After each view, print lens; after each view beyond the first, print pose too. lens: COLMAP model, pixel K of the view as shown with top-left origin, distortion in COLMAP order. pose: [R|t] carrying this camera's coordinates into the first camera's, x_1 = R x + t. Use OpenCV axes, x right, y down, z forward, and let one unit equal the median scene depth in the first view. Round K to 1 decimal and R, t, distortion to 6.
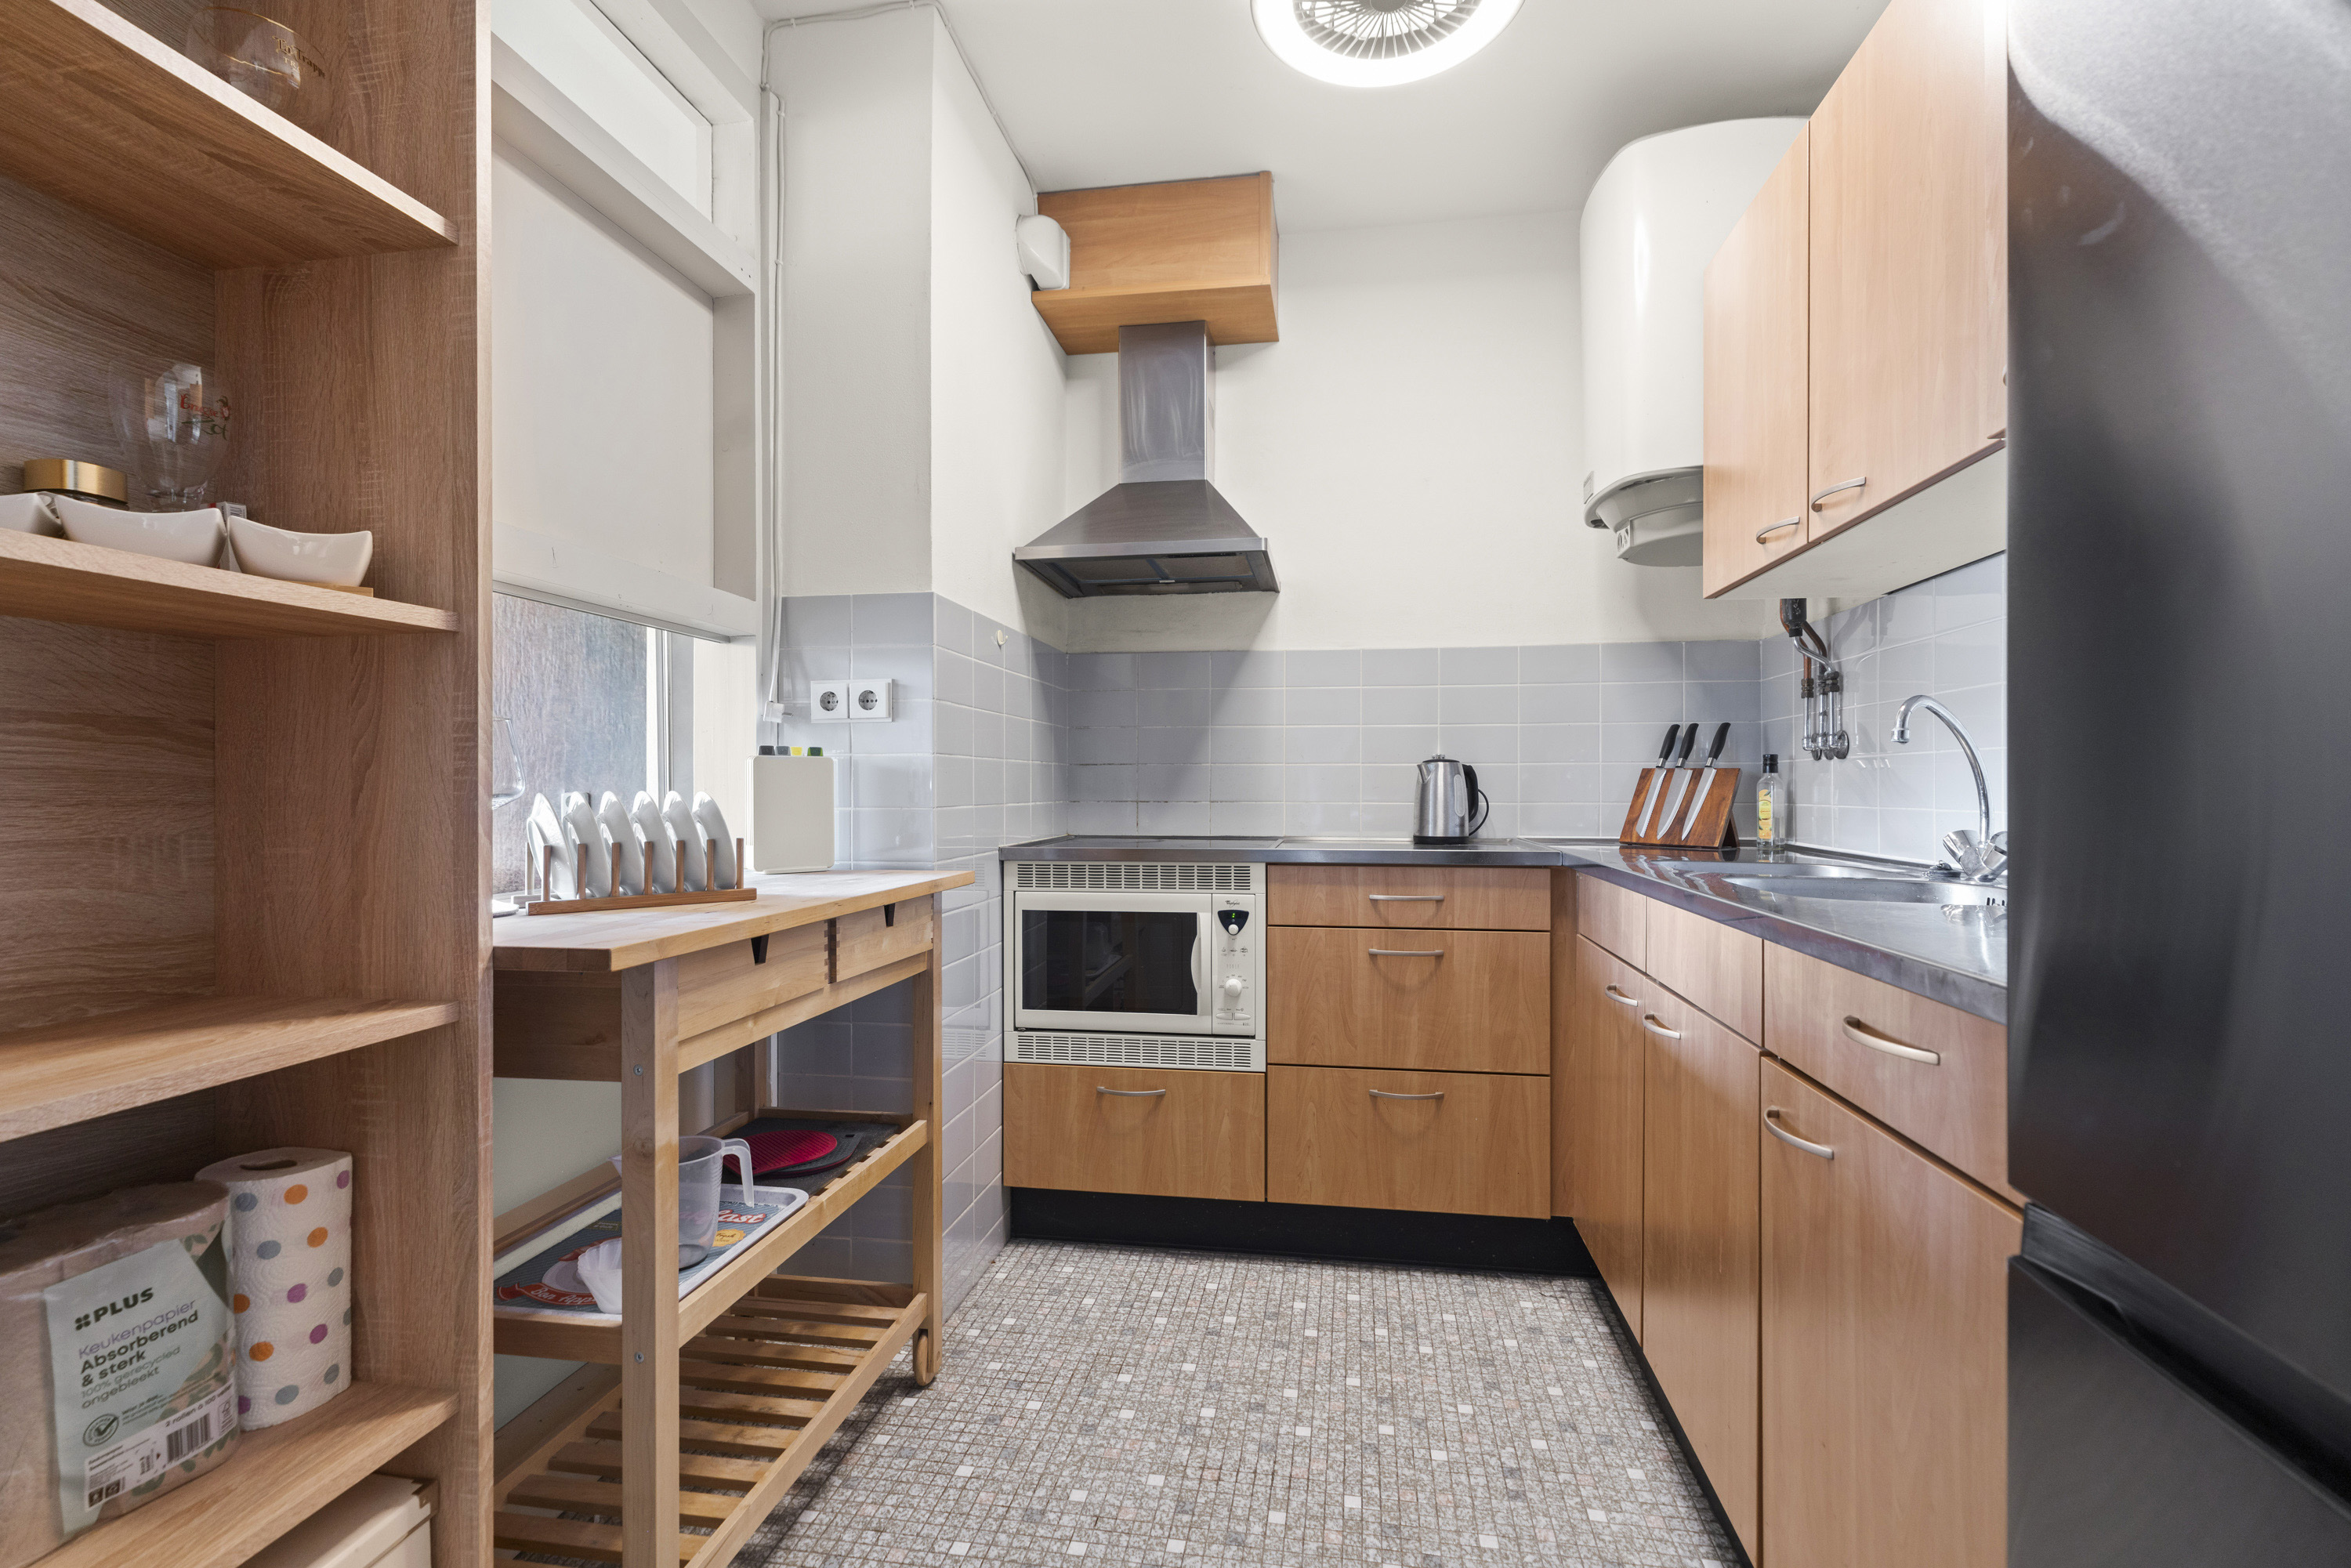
lens RADIAL K [[1072.1, 0, 1175.5], [0, 1072.1, 784.0], [0, 0, 1]] dist [0.002826, 0.000313]
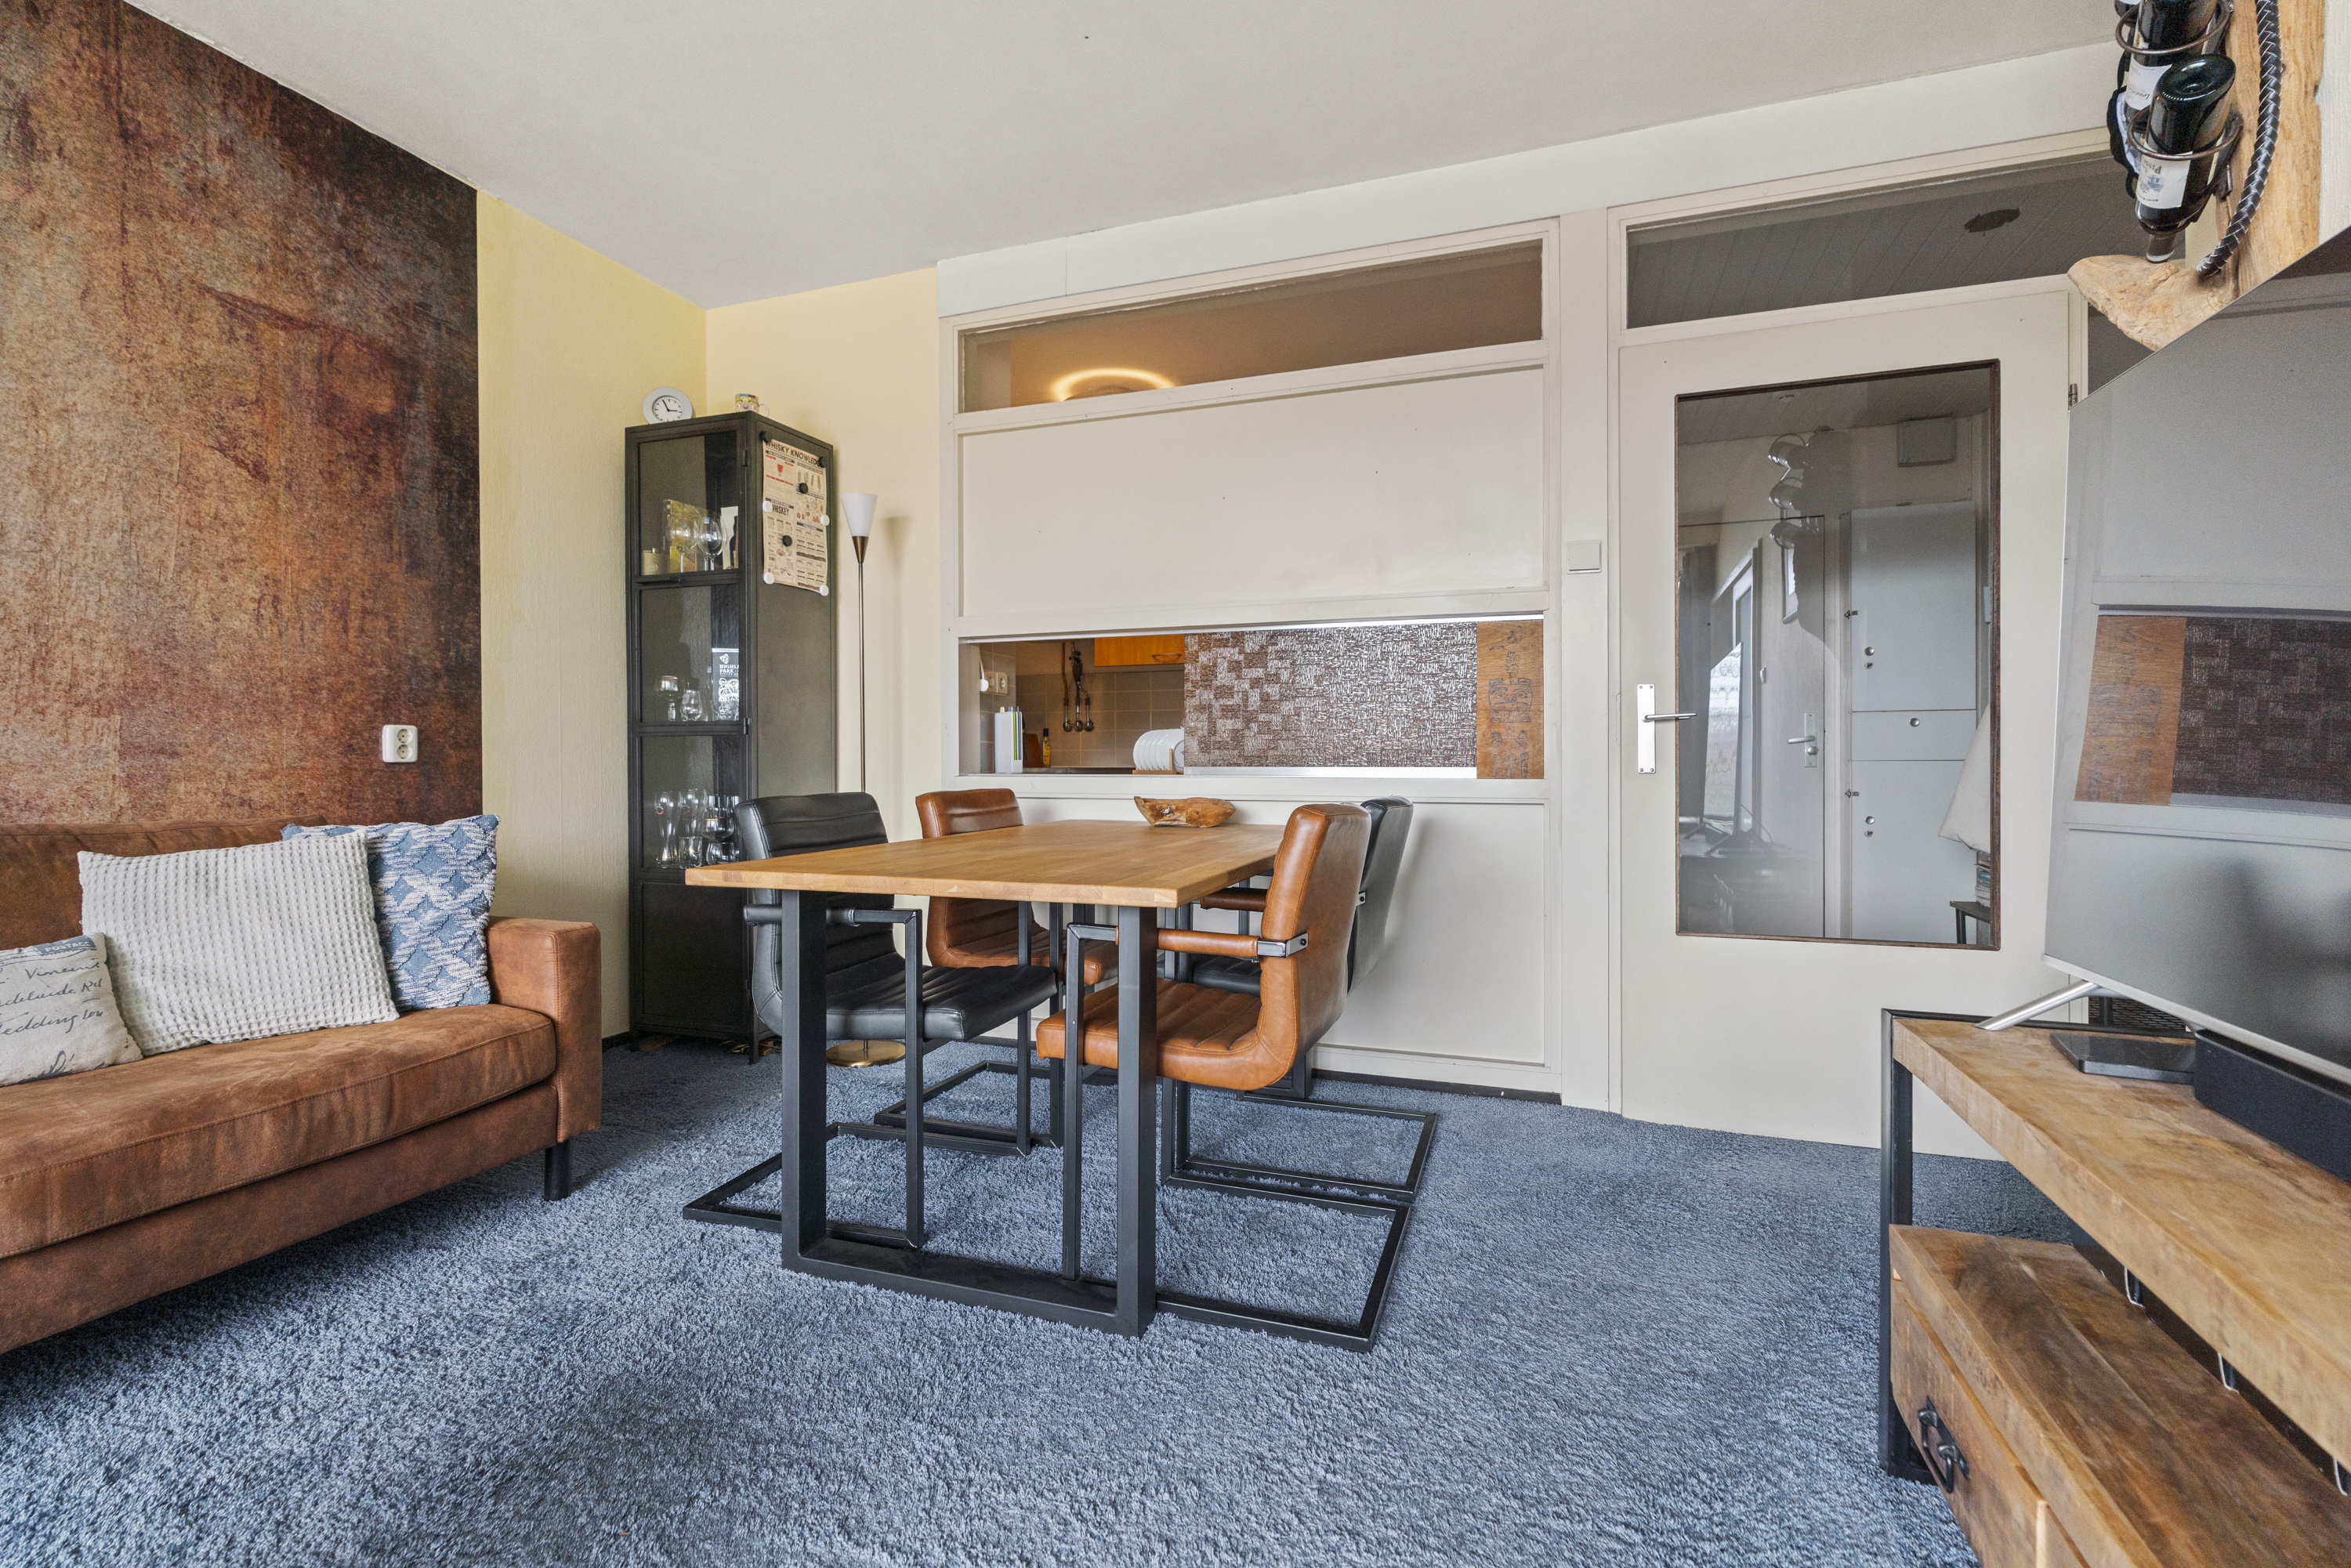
lens RADIAL K [[1072.1, 0, 1175.5], [0, 1072.1, 784.0], [0, 0, 1]] dist [0.002826, 0.000313]
pose [[0.172930, -0.015375, 0.984814, -1.296126], [0.008043, 0.999867, 0.014198, 0.047405], [-0.984901, 0.005466, 0.173030, 0.243352]]
